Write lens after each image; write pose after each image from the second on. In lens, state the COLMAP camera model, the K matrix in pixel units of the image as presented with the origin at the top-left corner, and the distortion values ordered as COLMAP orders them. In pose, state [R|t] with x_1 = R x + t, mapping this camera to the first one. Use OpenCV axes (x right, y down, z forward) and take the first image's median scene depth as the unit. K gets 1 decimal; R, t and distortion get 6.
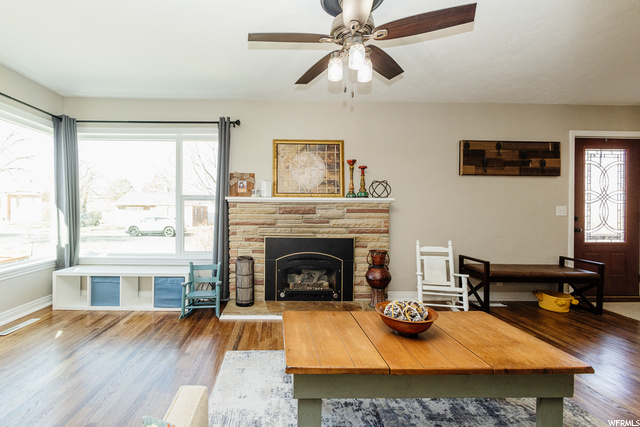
lens RADIAL K [[291.8, 0, 319.6], [0, 291.8, 213.2], [0, 0, 1]] dist [0.005174, 0.000402]
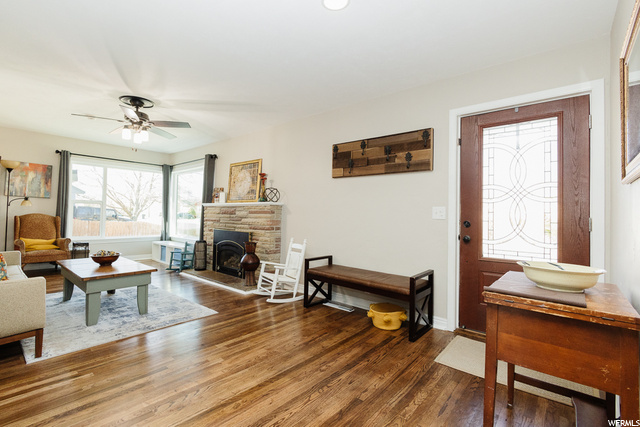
lens RADIAL K [[291.8, 0, 319.0], [0, 291.8, 212.9], [0, 0, 1]] dist [0.005174, 0.000402]
pose [[0.744941, 0.002562, -0.667126, 1.169584], [-0.019177, 0.999662, -0.017574, 0.012366], [0.666855, 0.025885, 0.744738, 0.202987]]
